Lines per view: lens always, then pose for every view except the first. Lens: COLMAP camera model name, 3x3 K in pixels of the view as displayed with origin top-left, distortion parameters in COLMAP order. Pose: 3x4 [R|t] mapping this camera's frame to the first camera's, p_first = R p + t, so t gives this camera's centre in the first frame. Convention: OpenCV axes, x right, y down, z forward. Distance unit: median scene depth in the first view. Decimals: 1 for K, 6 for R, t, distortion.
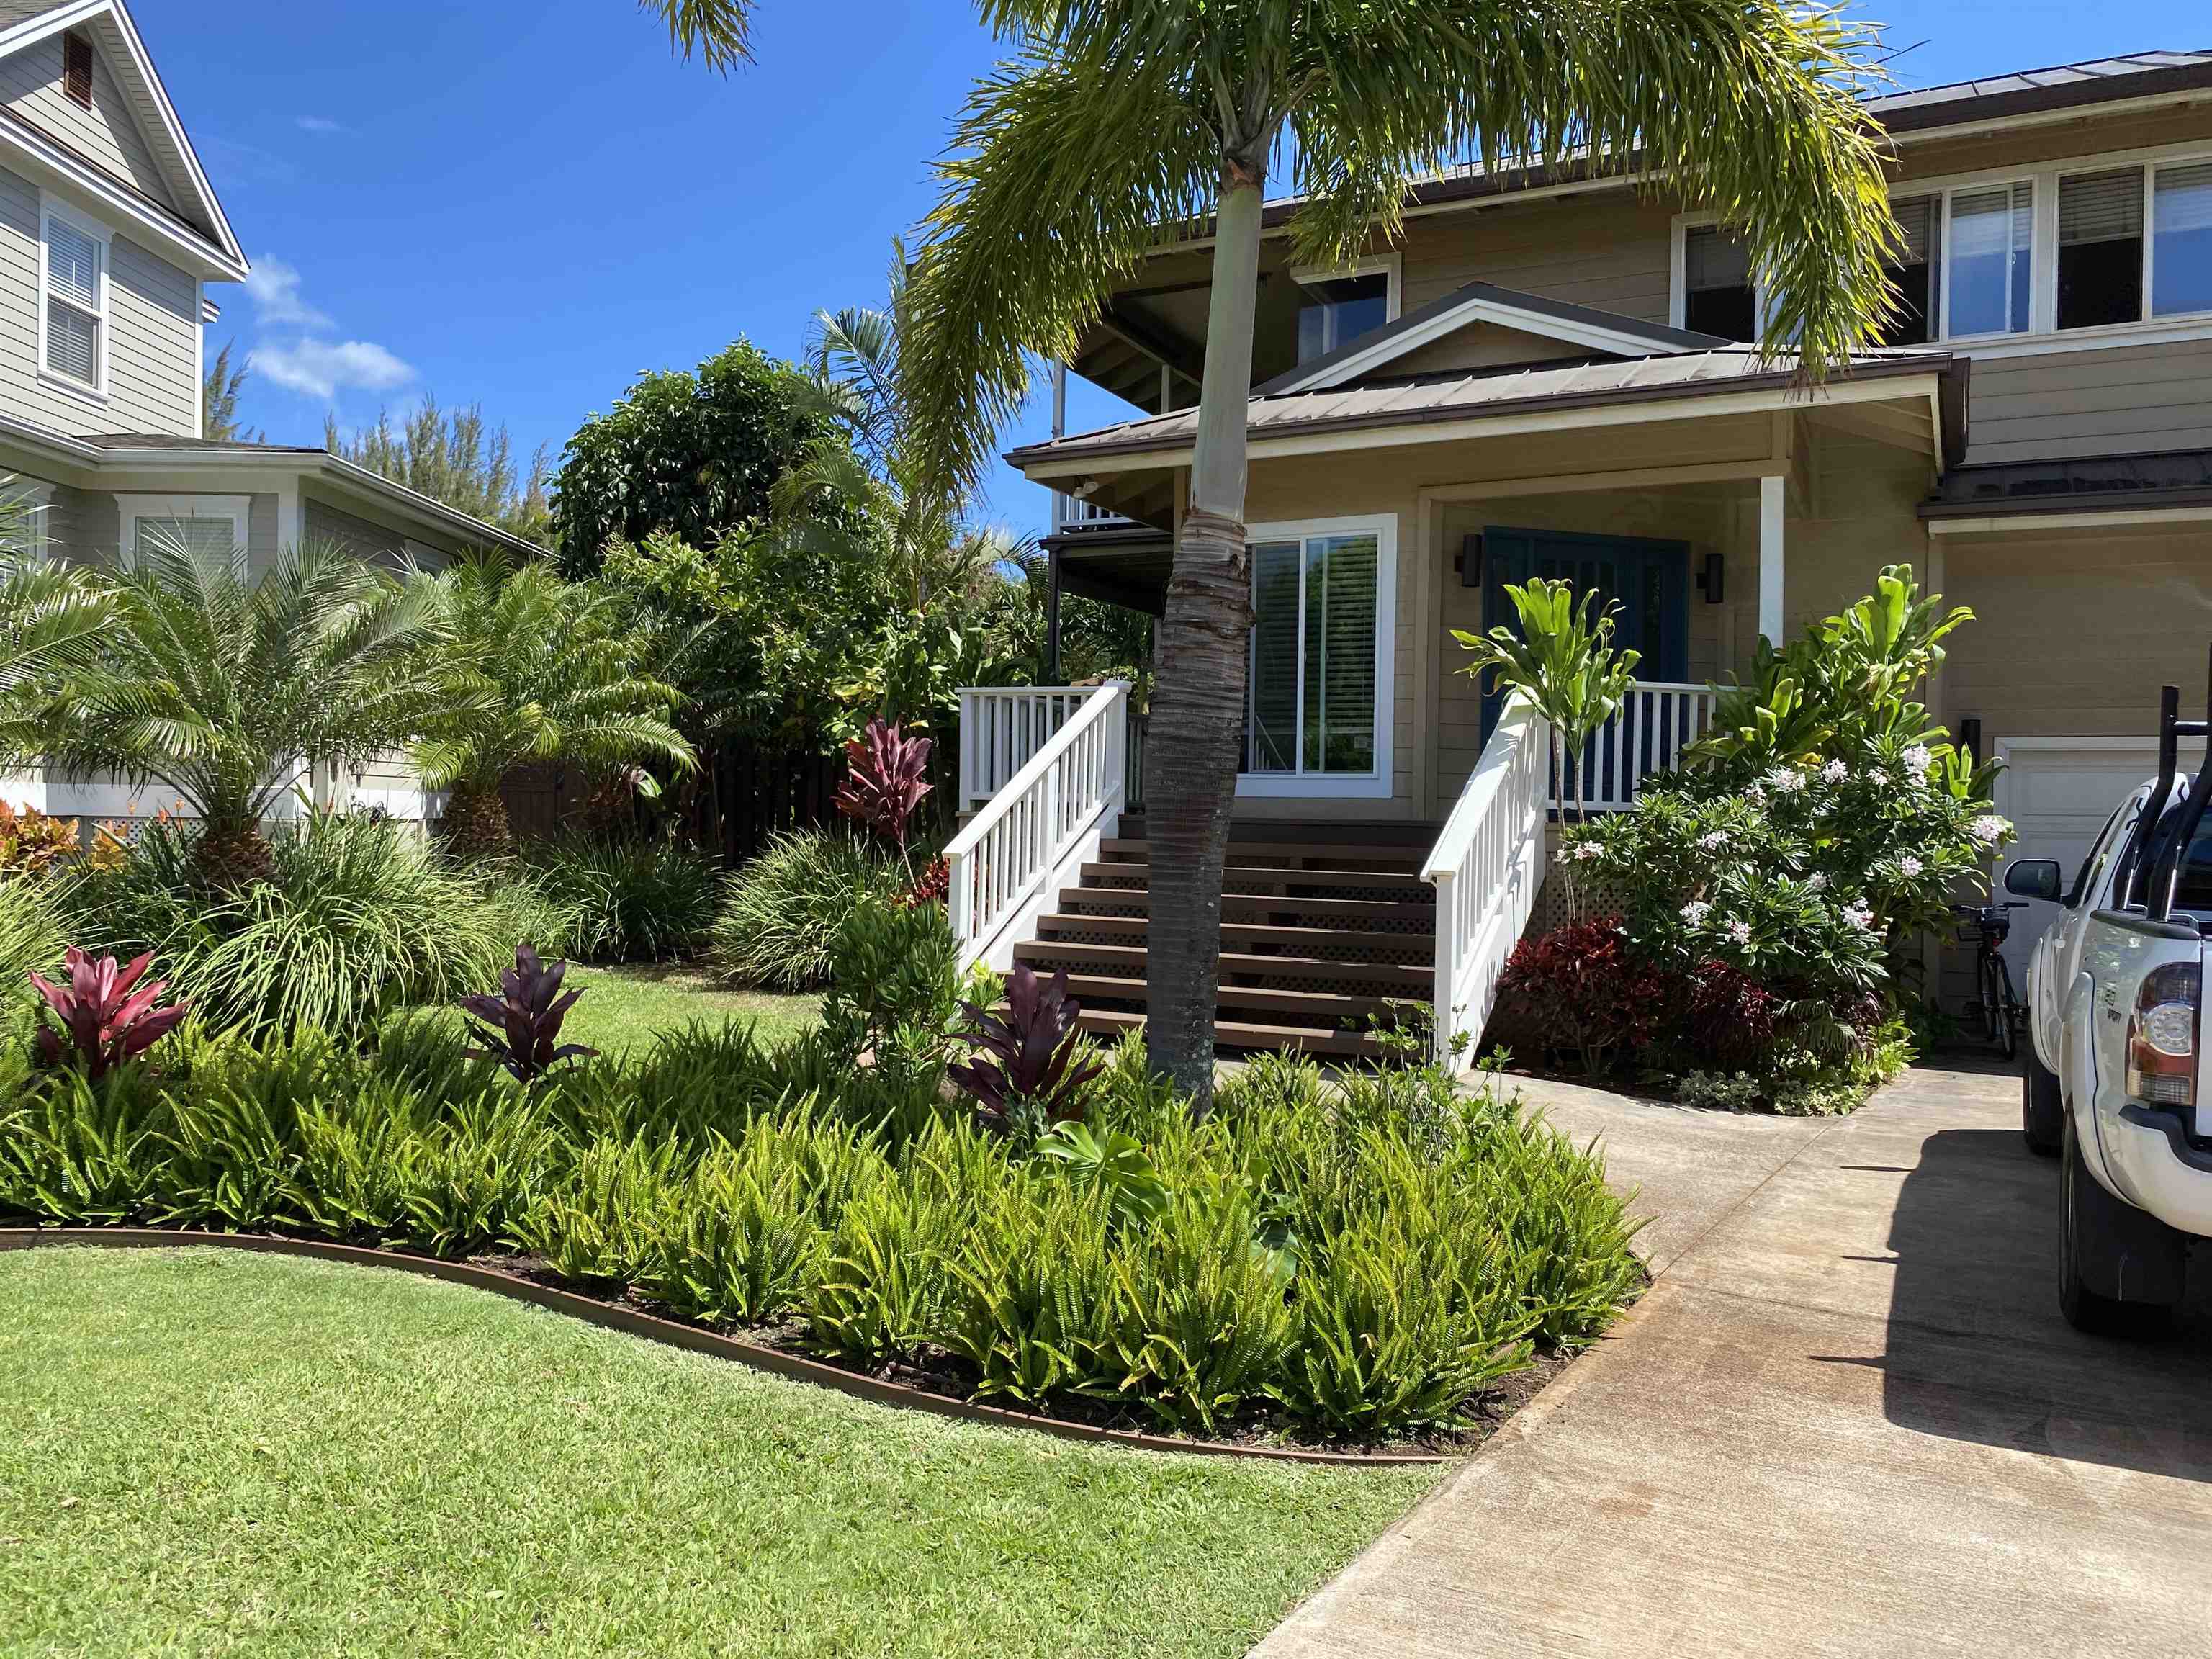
lens RADIAL K [[1679.1, 0, 1127.5], [0, 1679.1, 826.8], [0, 0, 1]] dist [0.080694, -0.117881]
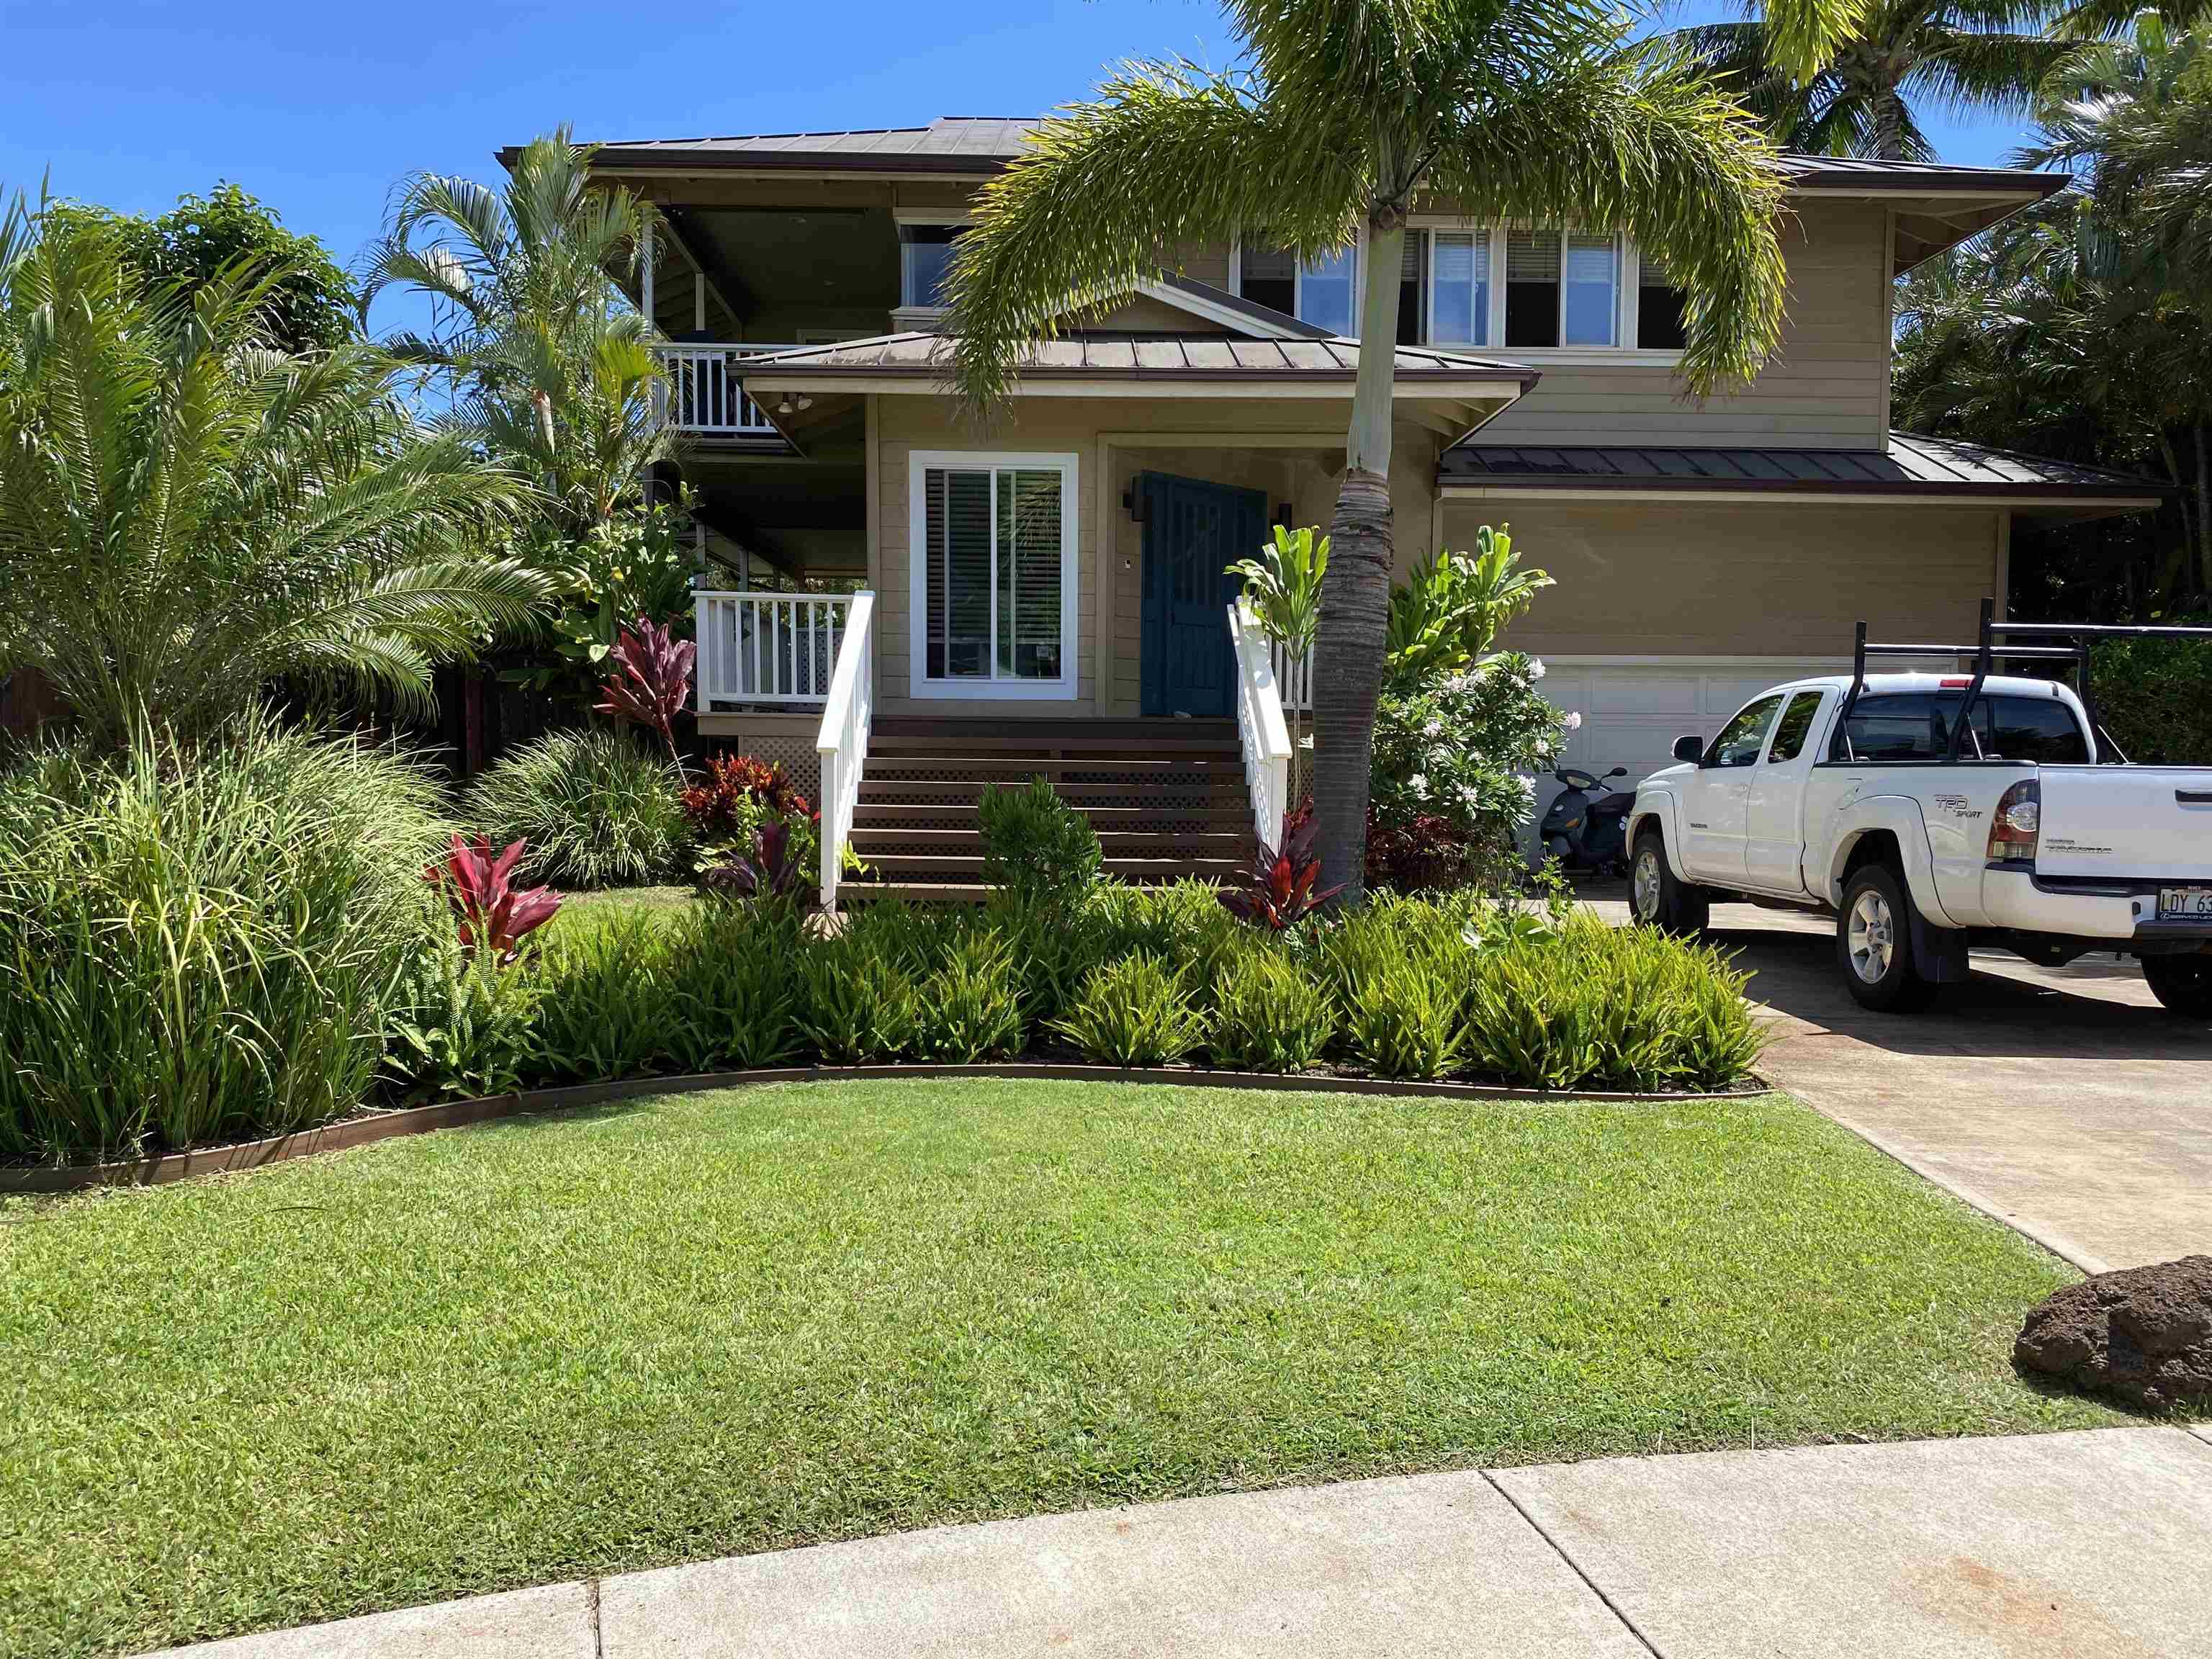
lens RADIAL K [[1685.6, 0, 1106.0], [0, 1685.6, 829.5], [0, 0, 1]] dist [0.104818, -0.149574]
pose [[0.882804, -0.034160, 0.468497, -0.395254], [0.009405, 0.998438, 0.055080, 0.008946], [-0.469647, -0.044219, 0.881746, -0.048754]]
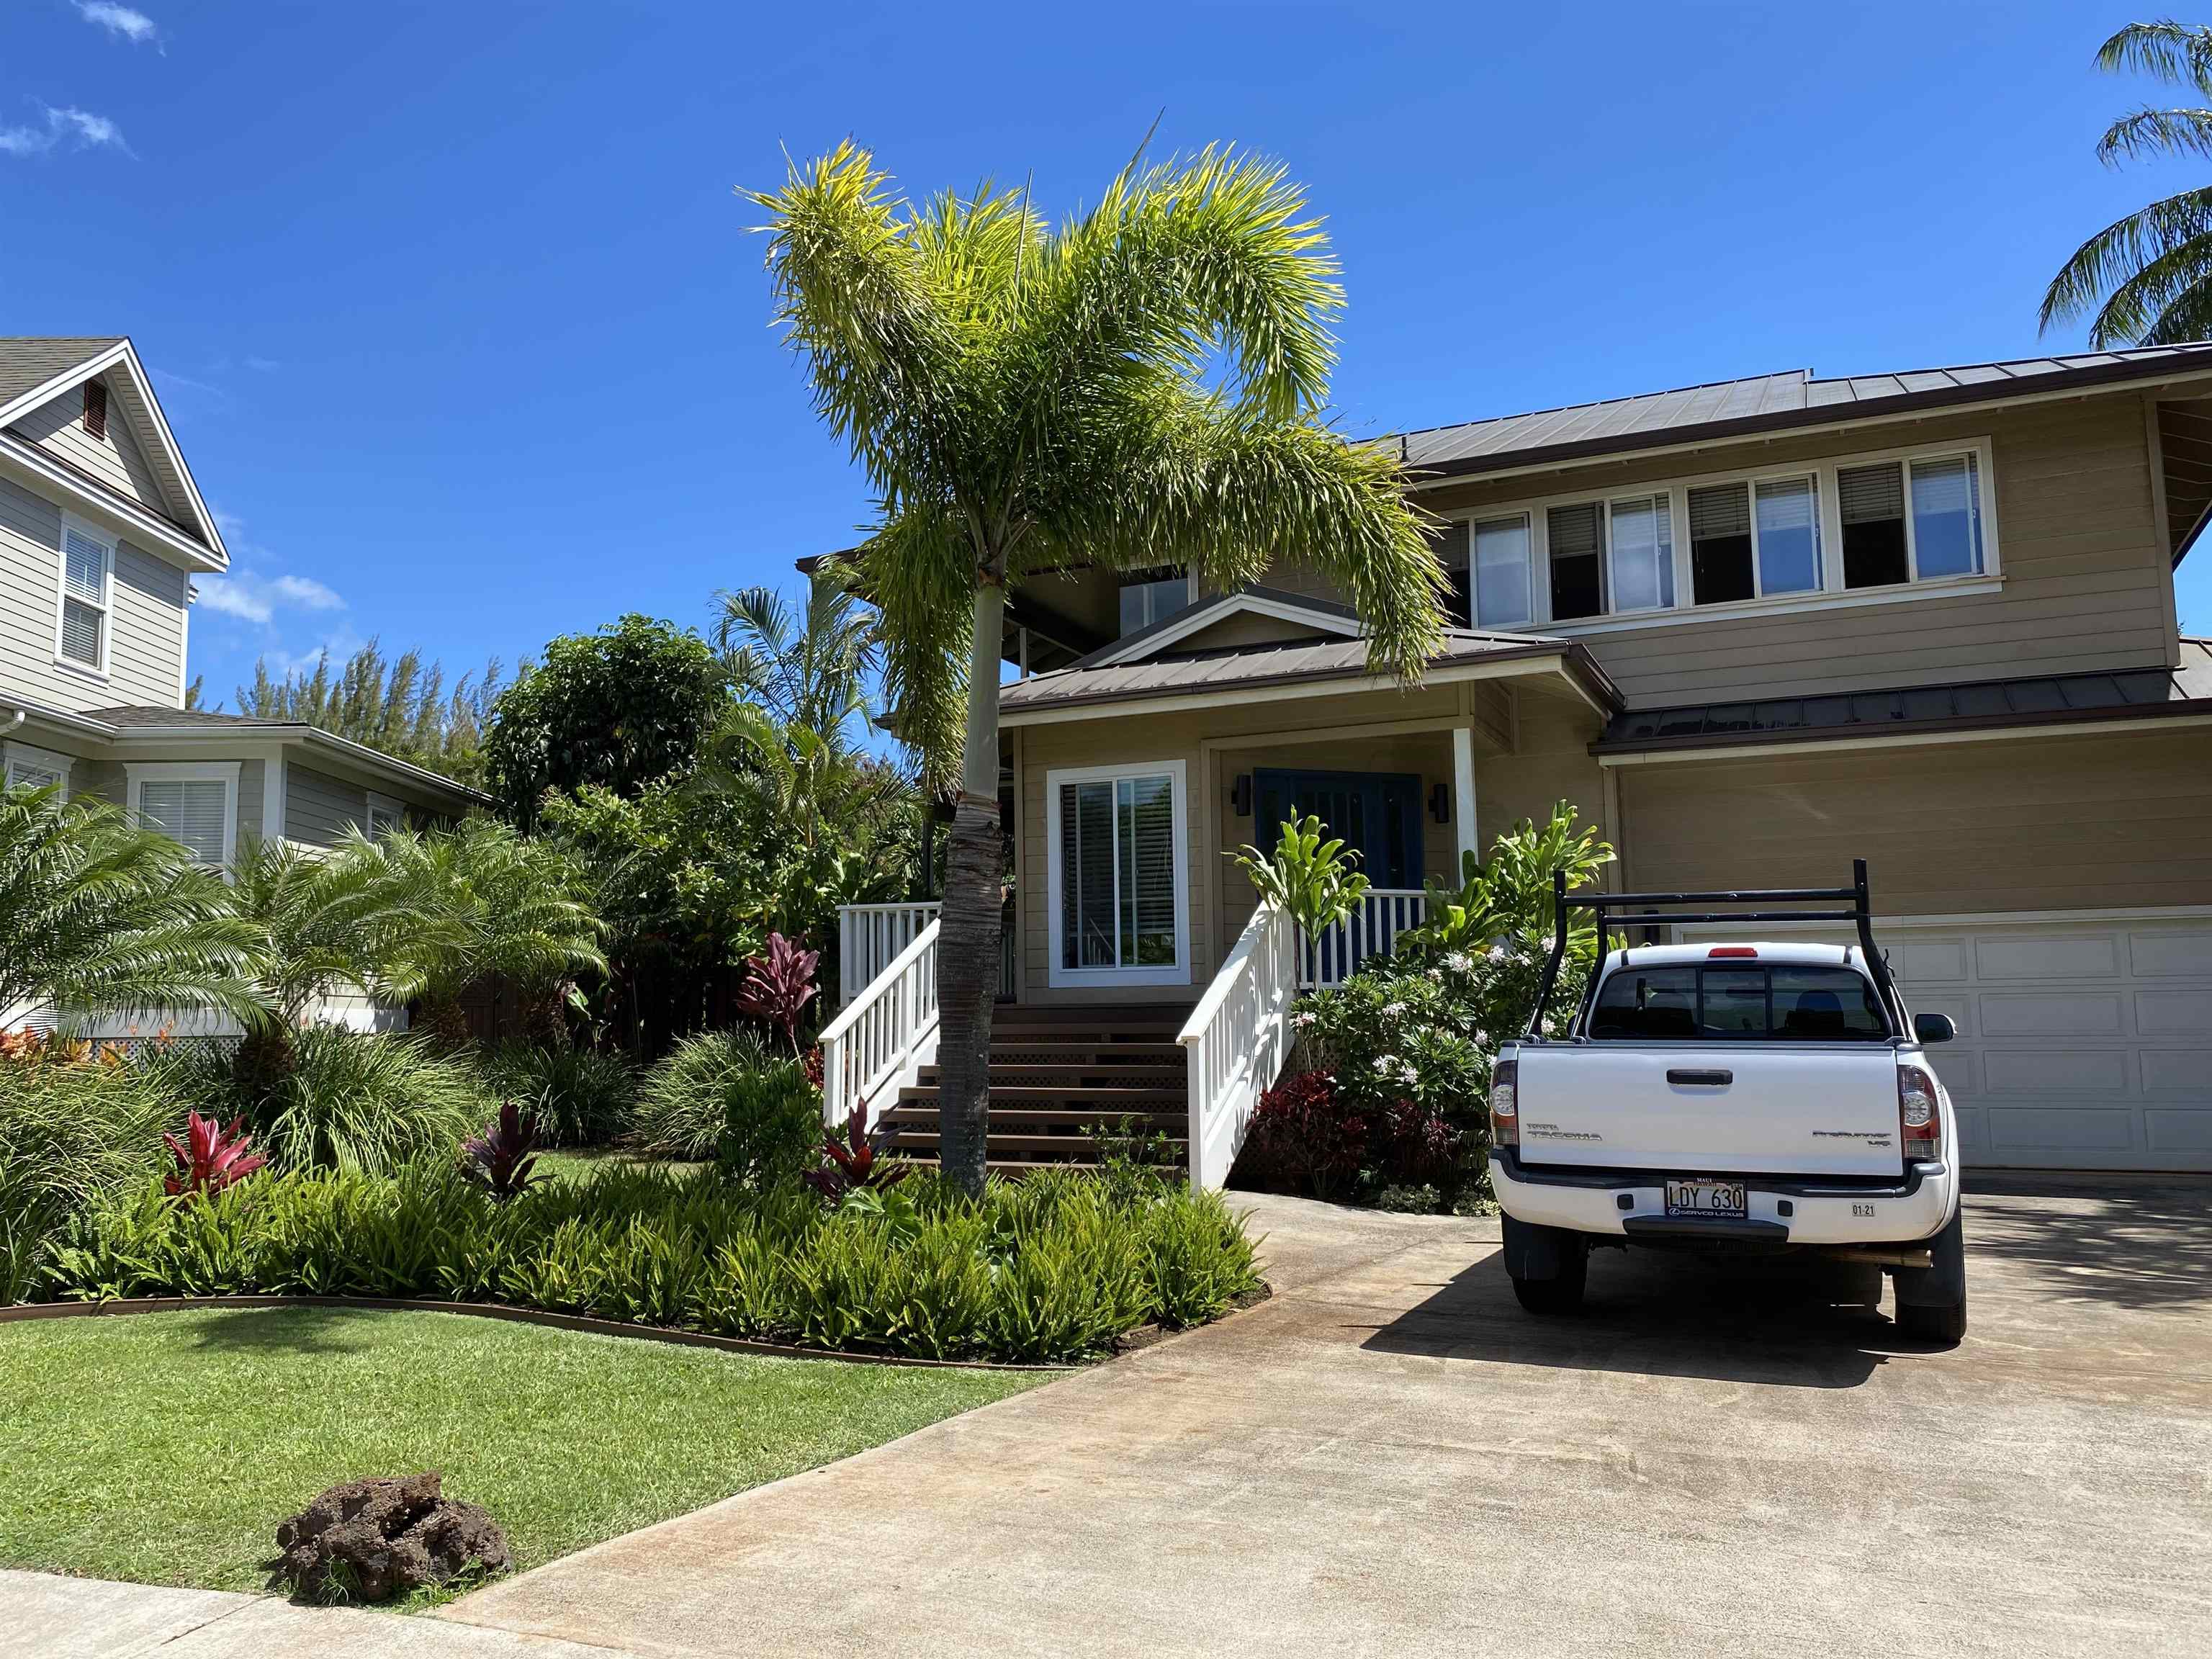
lens RADIAL K [[1685.6, 0, 1106.0], [0, 1685.6, 829.5], [0, 0, 1]] dist [0.104818, -0.149574]
pose [[0.999095, -0.026798, 0.033029, 0.060125], [0.030497, 0.992650, -0.117119, 0.013612], [-0.029648, 0.118020, 0.992568, -0.261212]]
